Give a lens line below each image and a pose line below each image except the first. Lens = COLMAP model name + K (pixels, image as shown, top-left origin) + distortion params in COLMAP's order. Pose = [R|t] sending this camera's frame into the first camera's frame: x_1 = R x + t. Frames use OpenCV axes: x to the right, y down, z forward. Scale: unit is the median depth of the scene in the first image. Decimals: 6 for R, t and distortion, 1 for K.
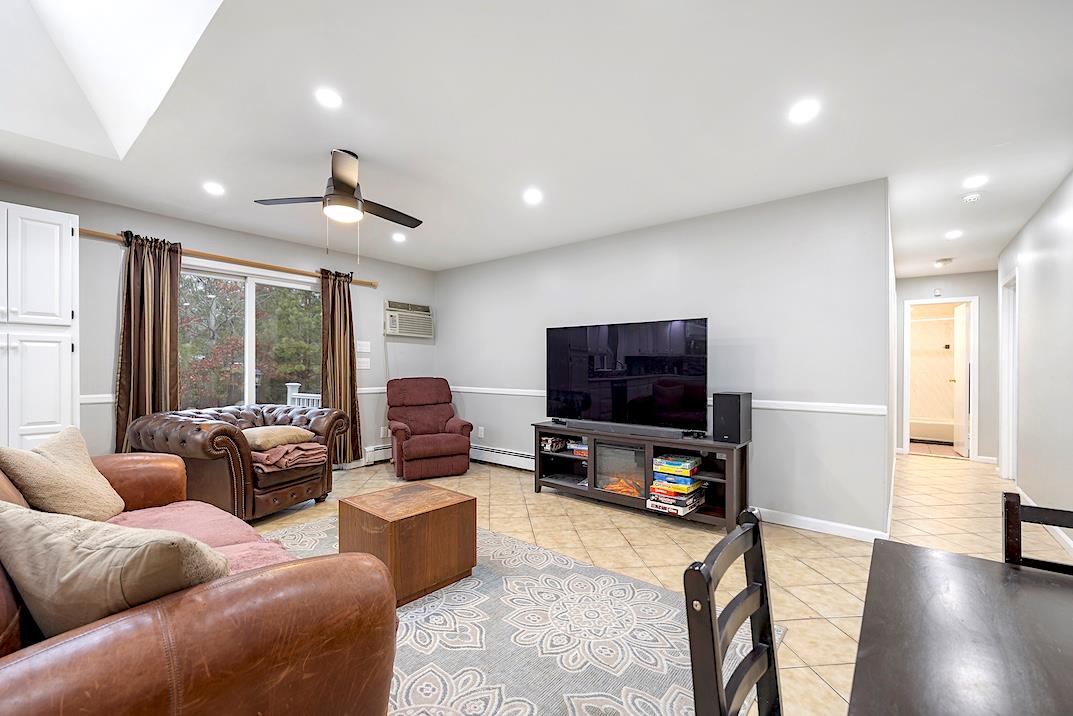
lens RADIAL K [[448.4, 0, 530.7], [0, 448.4, 367.6], [0, 0, 1]] dist [-0.009332, -0.000426]
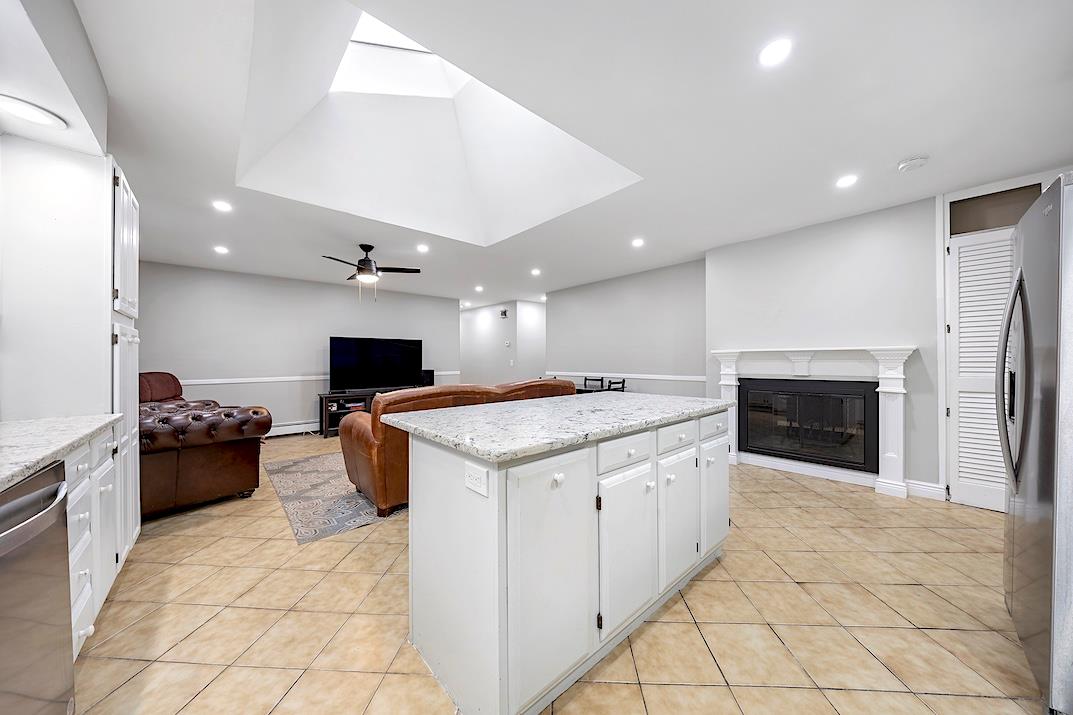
lens RADIAL K [[355.6, 0, 539.8], [0, 355.6, 363.5], [0, 0, 1]] dist [0.000009, -0.001060]
pose [[0.145662, -0.014527, 0.989228, -1.168005], [0.004586, 0.999891, 0.014009, -0.004083], [-0.989324, 0.002496, 0.145712, 0.059492]]
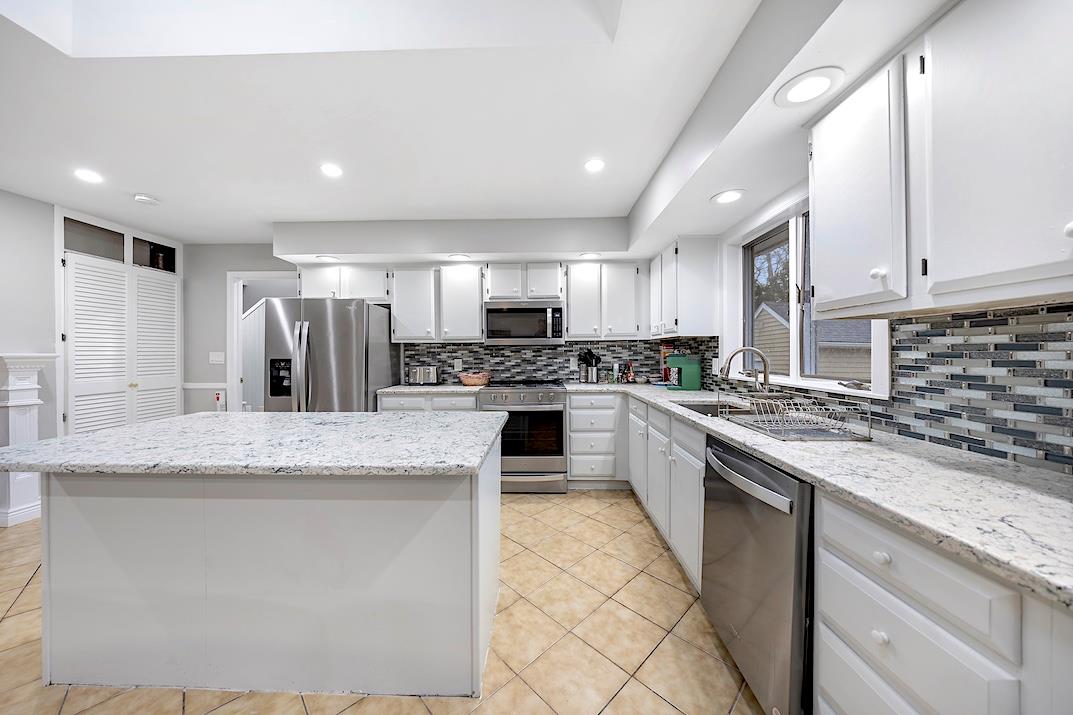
lens RADIAL K [[355.6, 0, 528.3], [0, 355.6, 351.6], [0, 0, 1]] dist [0.000009, -0.001060]
pose [[-0.790289, -0.005503, -0.612709, -0.669499], [0.000349, 0.999955, -0.009431, -0.022509], [0.612734, -0.007667, -0.790252, 0.524514]]
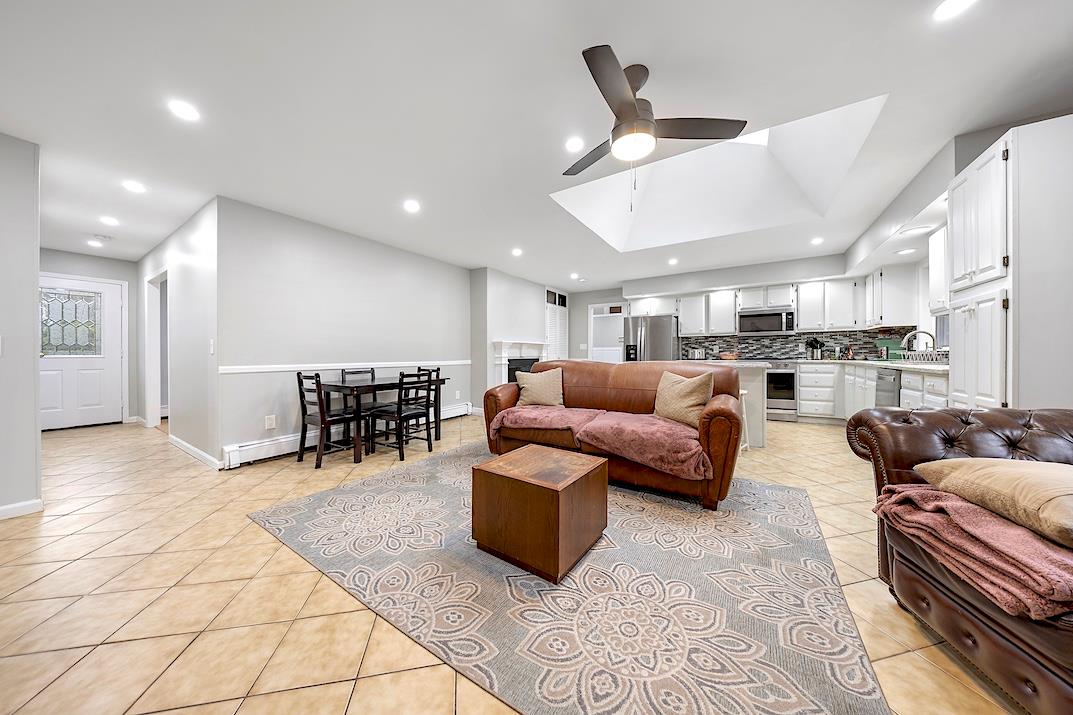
lens RADIAL K [[340.1, 0, 529.0], [0, 340.1, 357.3], [0, 0, 1]] dist [-0.005026, -0.000883]
pose [[-0.993064, -0.001085, -0.117571, -0.067095], [-0.001417, 0.999995, 0.002739, 0.038880], [0.117567, 0.002887, -0.993061, 1.102777]]
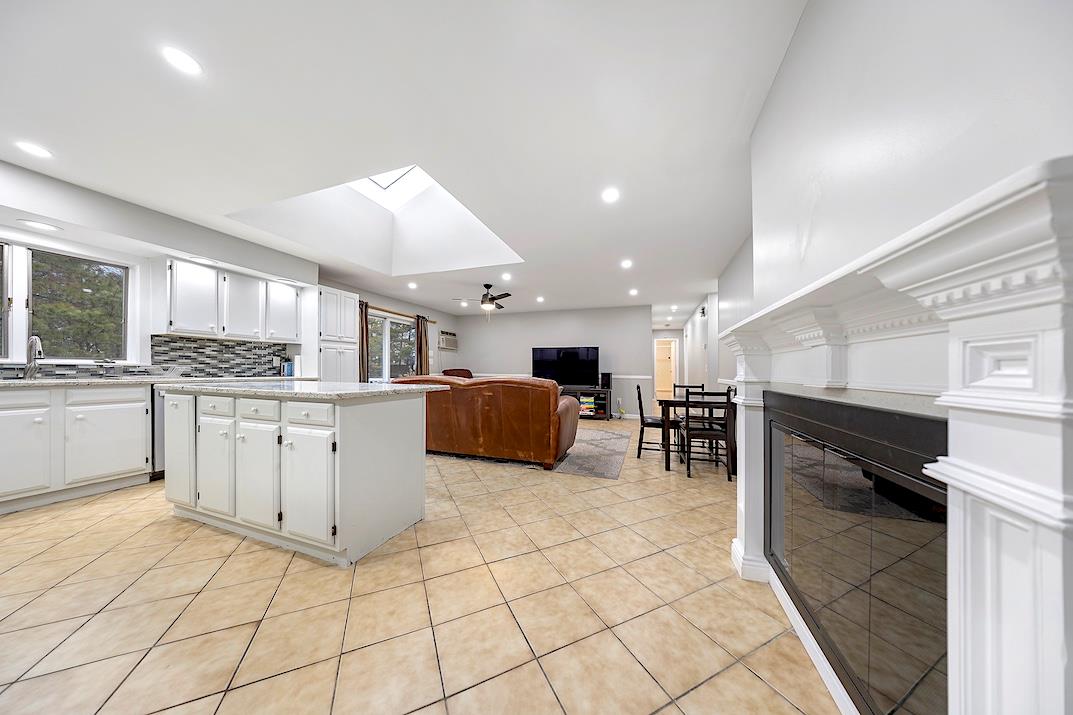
lens RADIAL K [[319.3, 0, 529.9], [0, 319.3, 364.9], [0, 0, 1]] dist [0.011610, -0.000031]
pose [[0.945371, 0.008351, 0.325889, -0.527028], [-0.004136, 0.999899, -0.013623, 0.026939], [-0.325970, 0.011531, 0.945310, -0.604236]]
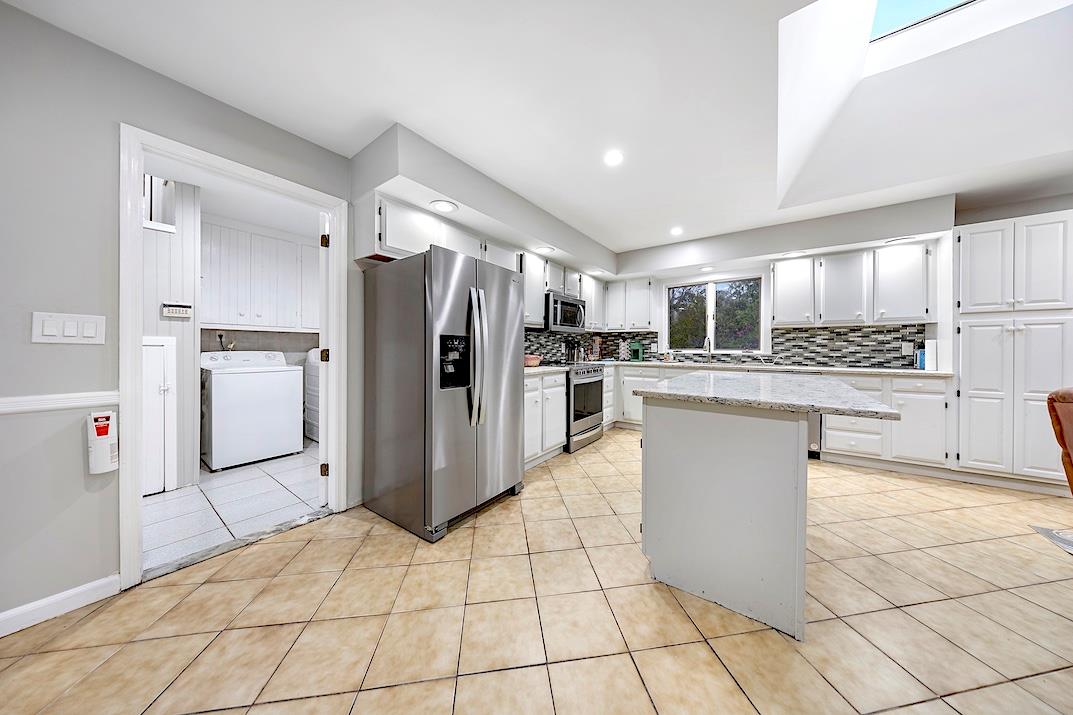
lens RADIAL K [[322.6, 0, 545.5], [0, 322.6, 349.0], [0, 0, 1]] dist [-0.001475, -0.000566]
pose [[0.064862, -0.001896, -0.997892, -0.224906], [0.000326, 0.999998, -0.001879, 0.006666], [0.997894, -0.000204, 0.064863, -0.281409]]
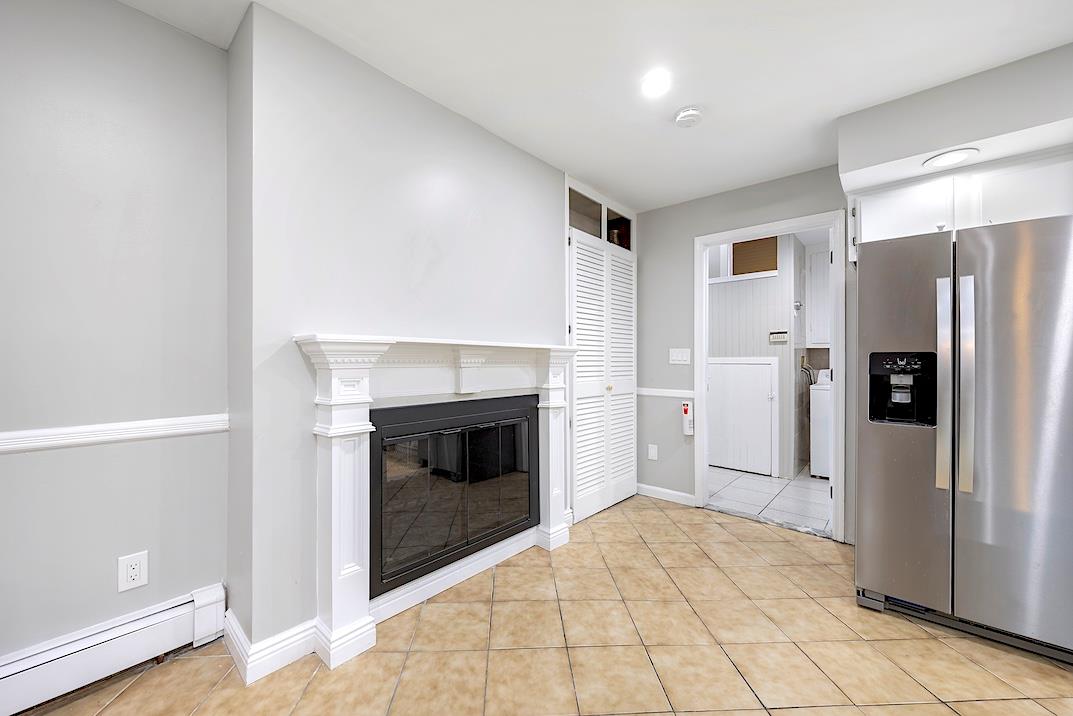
lens RADIAL K [[411.0, 0, 528.4], [0, 411.0, 359.3], [0, 0, 1]] dist [-0.006347, 0.000381]
pose [[-0.998869, -0.007147, 0.047015, -0.326912], [-0.007494, 0.999946, -0.007216, -0.000649], [-0.046961, -0.007560, -0.998868, 0.085565]]
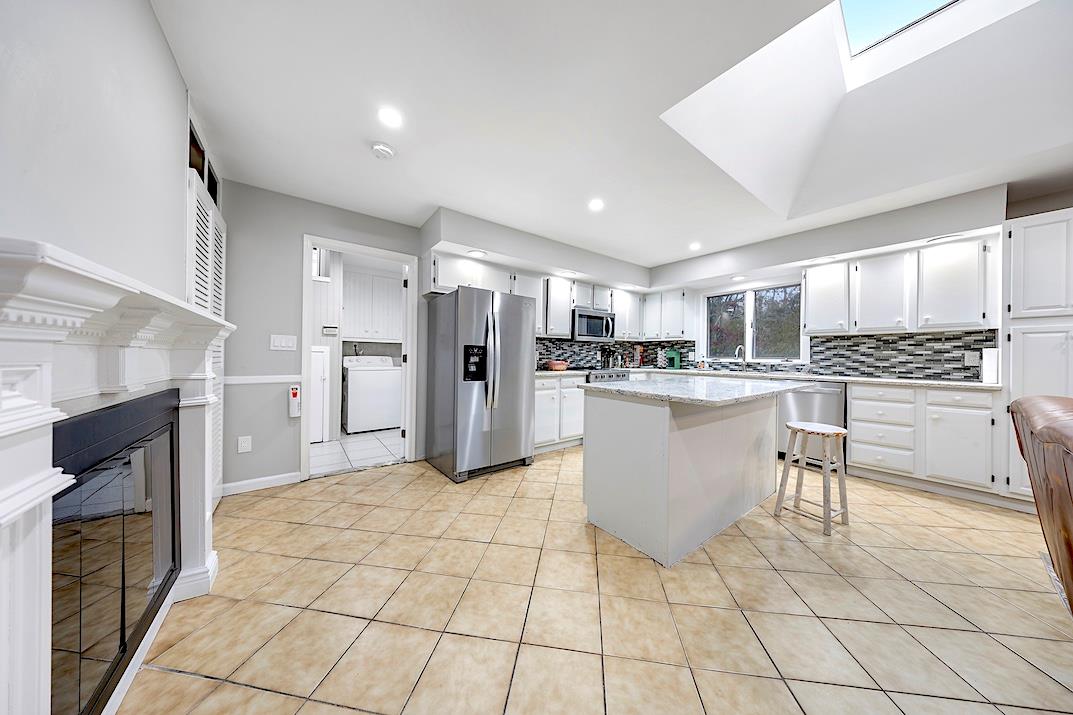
lens RADIAL K [[322.6, 0, 538.5], [0, 322.6, 355.0], [0, 0, 1]] dist [-0.001475, -0.000566]
pose [[-0.231434, -0.010487, -0.972794, -0.062322], [-0.008927, 0.999923, -0.008655, 0.011596], [0.972810, 0.006681, -0.231509, -0.084688]]
